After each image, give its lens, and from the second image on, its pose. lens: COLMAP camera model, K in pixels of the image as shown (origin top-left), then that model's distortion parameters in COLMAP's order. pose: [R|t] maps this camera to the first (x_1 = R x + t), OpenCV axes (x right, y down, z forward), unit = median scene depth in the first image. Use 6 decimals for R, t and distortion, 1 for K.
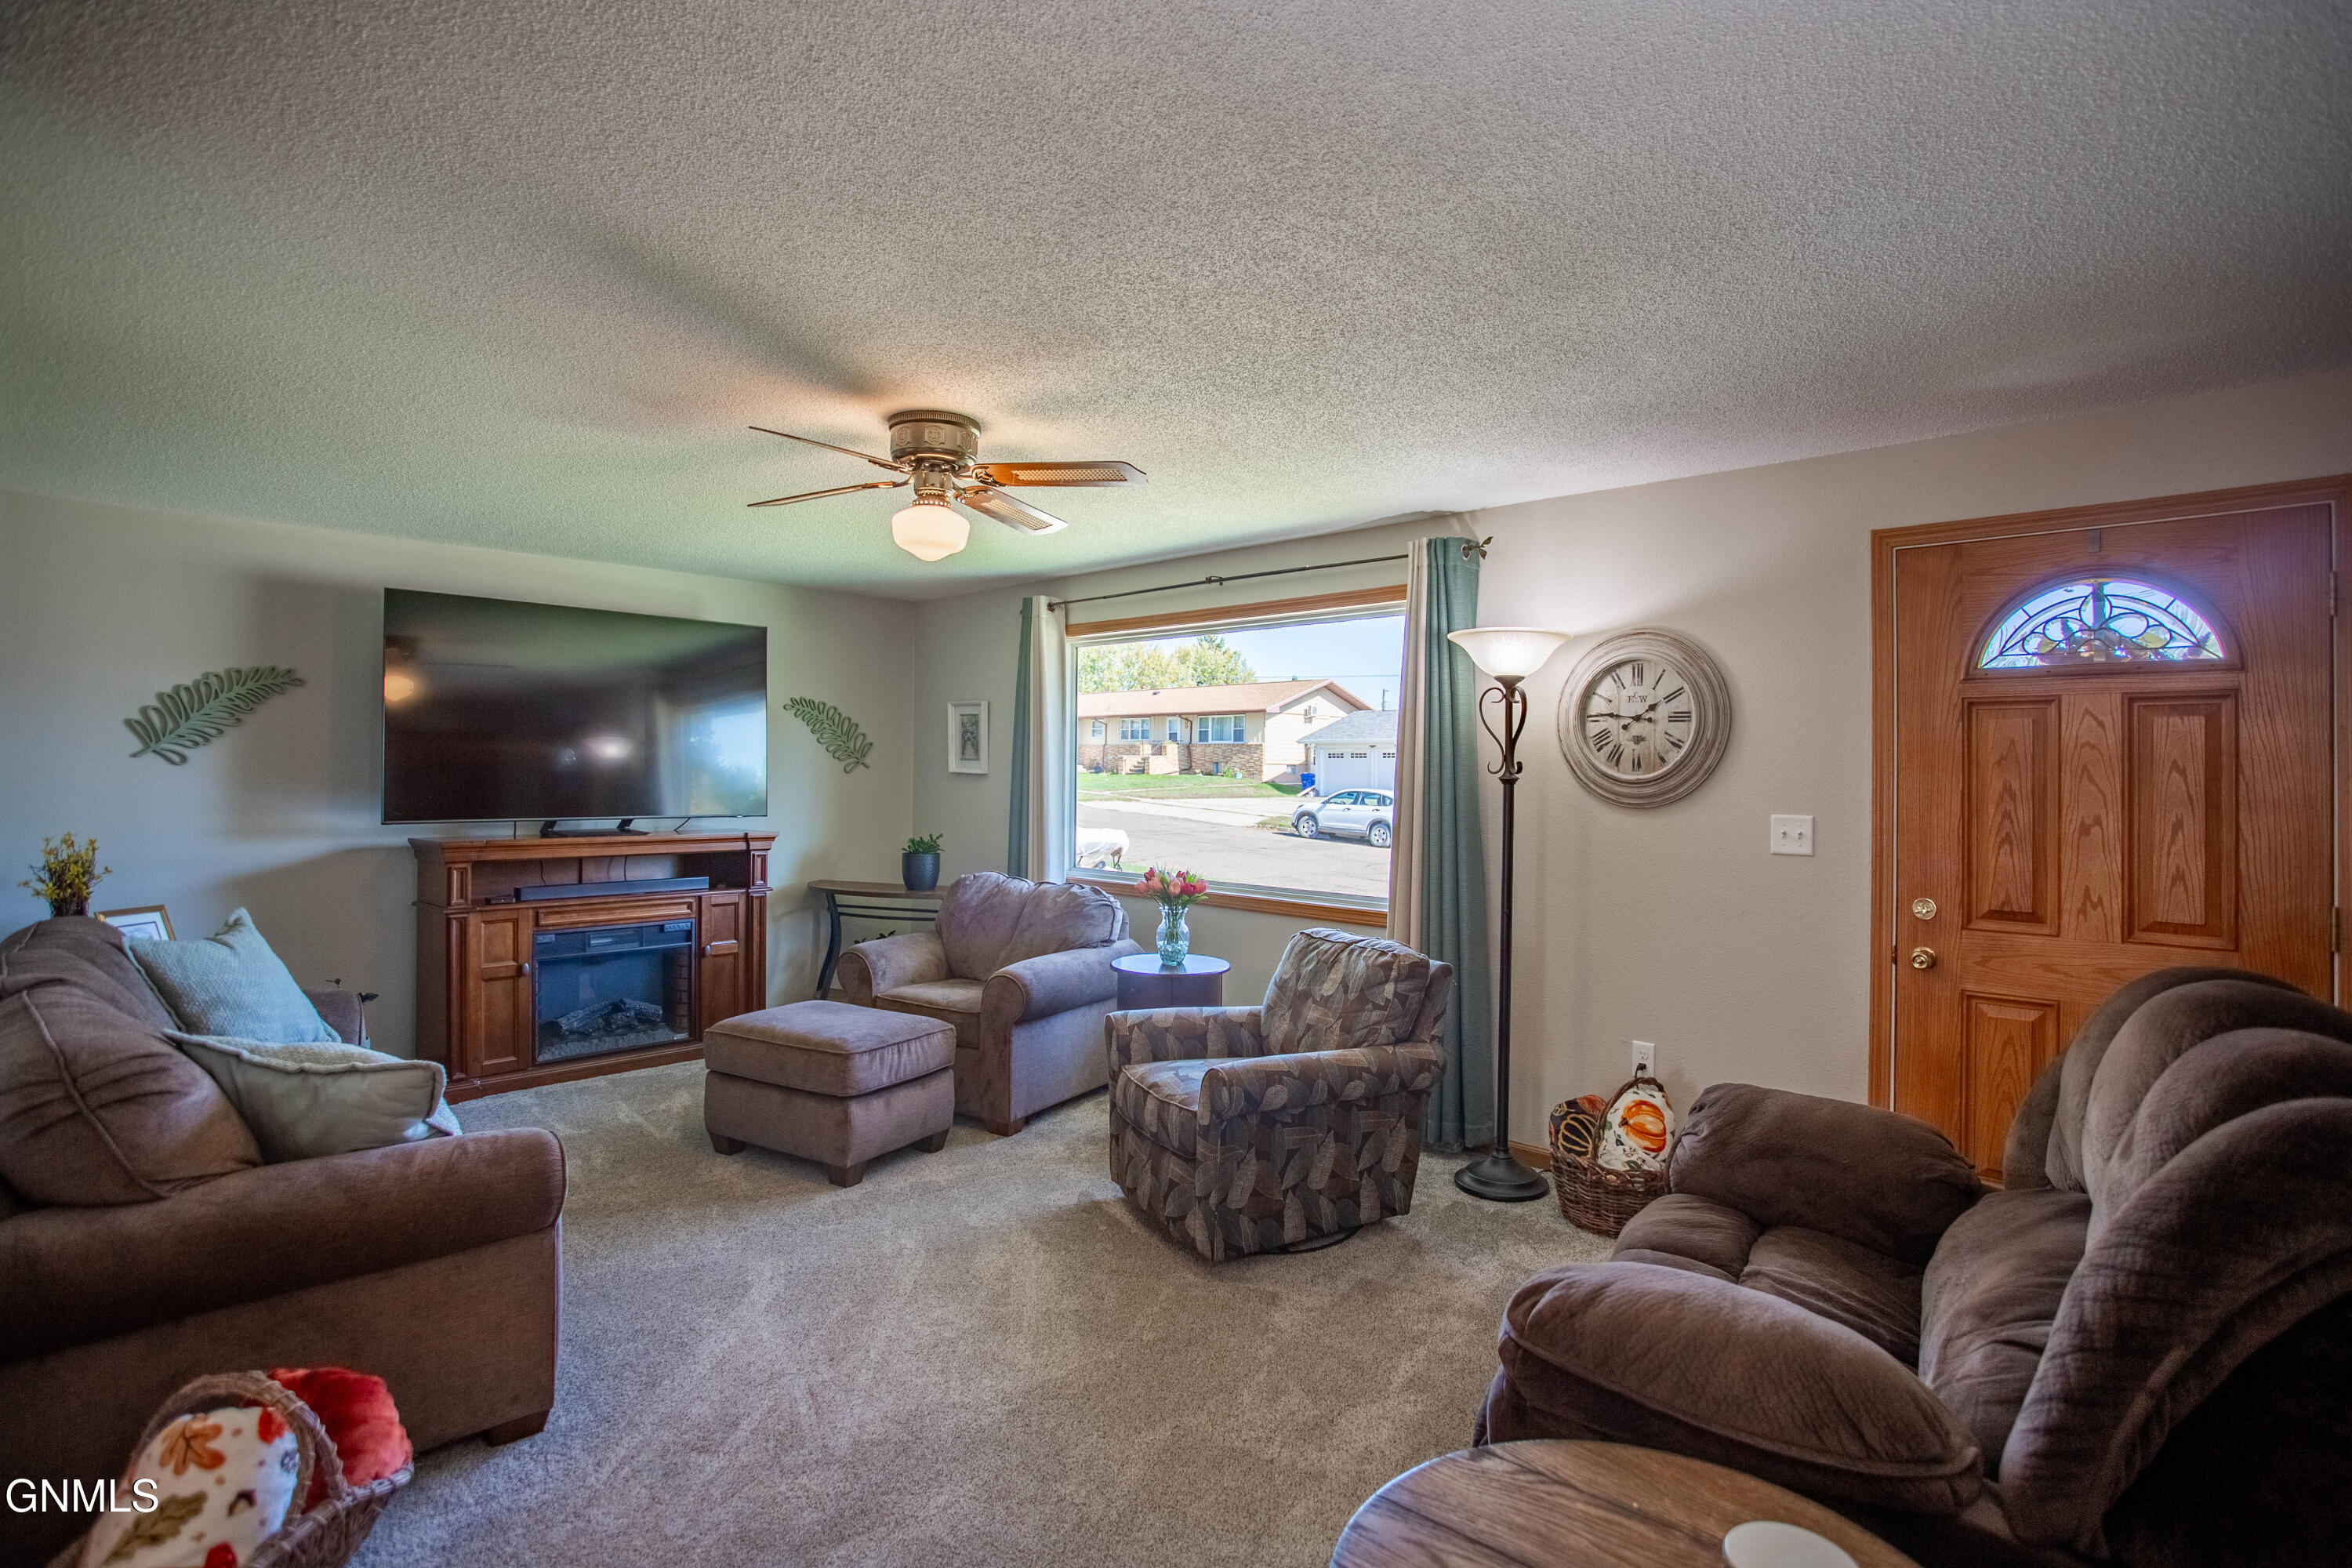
lens RADIAL K [[1149.4, 0, 1167.7], [0, 1149.4, 769.0], [0, 0, 1]] dist [-0.054914, 0.019620]
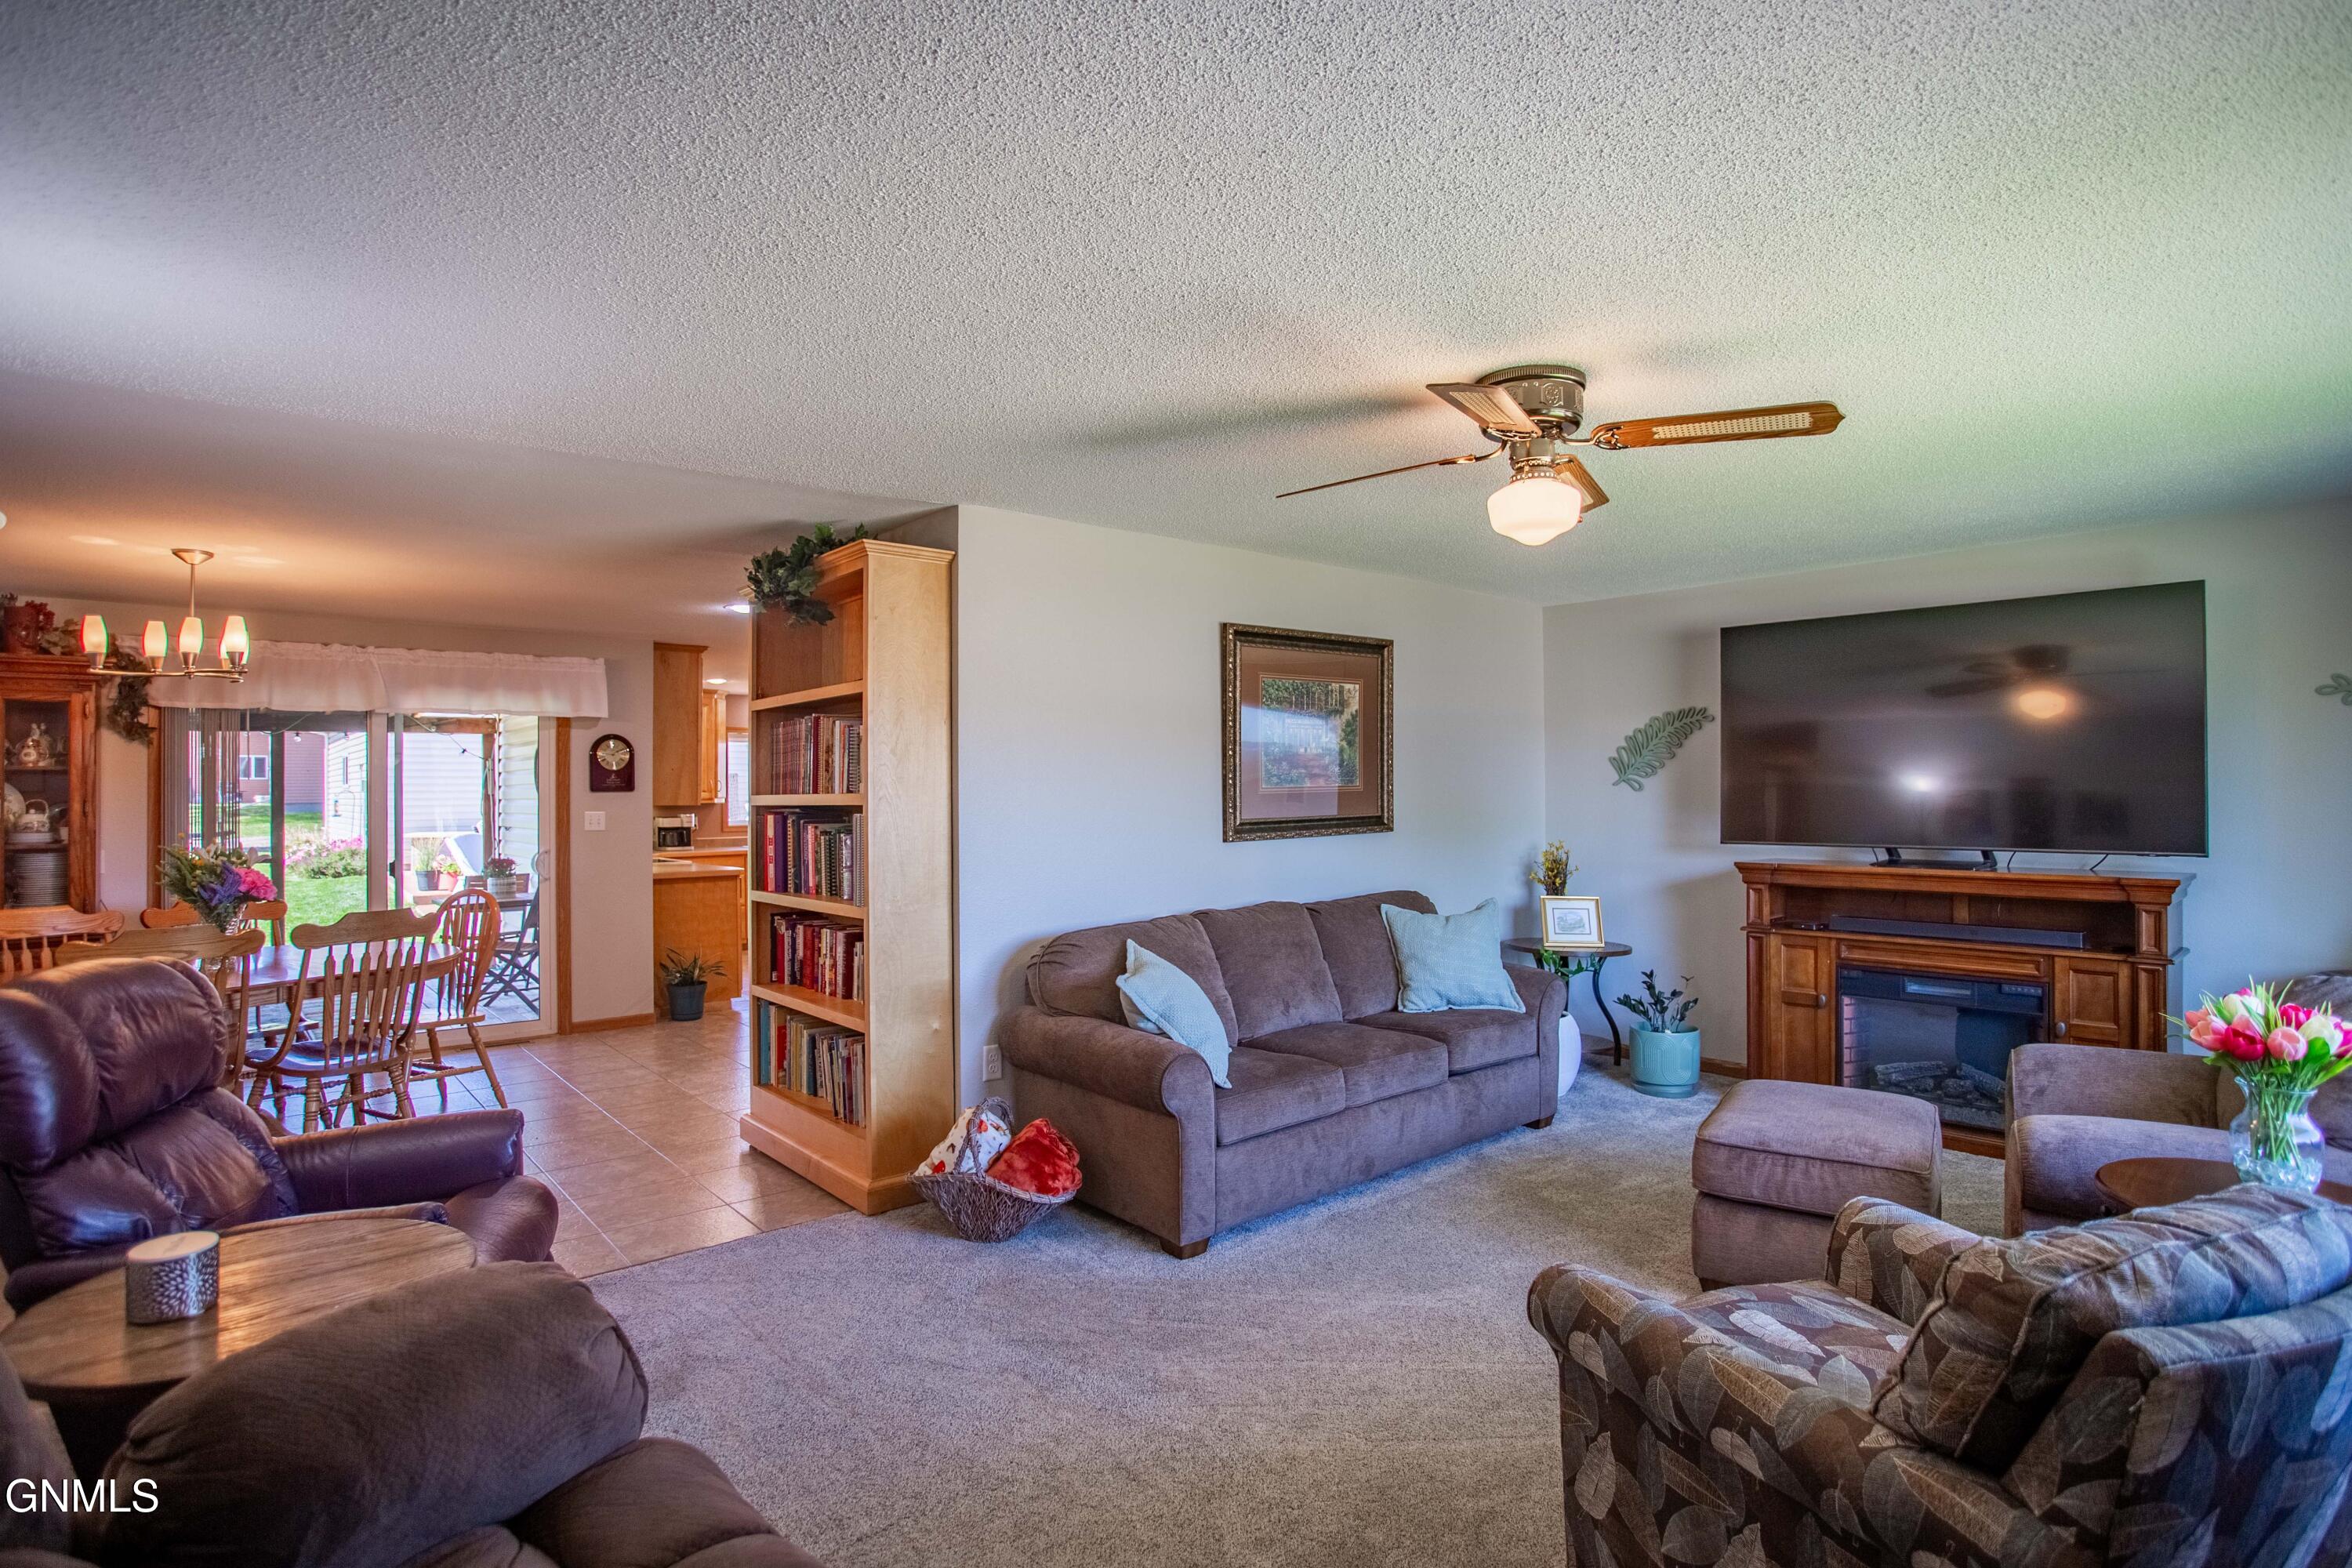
lens RADIAL K [[1149.4, 0, 1173.3], [0, 1149.4, 788.7], [0, 0, 1]] dist [-0.054914, 0.019620]
pose [[-0.069223, -0.010703, -0.997544, 0.440835], [0.008706, 0.999898, -0.011333, 0.003477], [0.997563, -0.009469, -0.069123, 0.538391]]
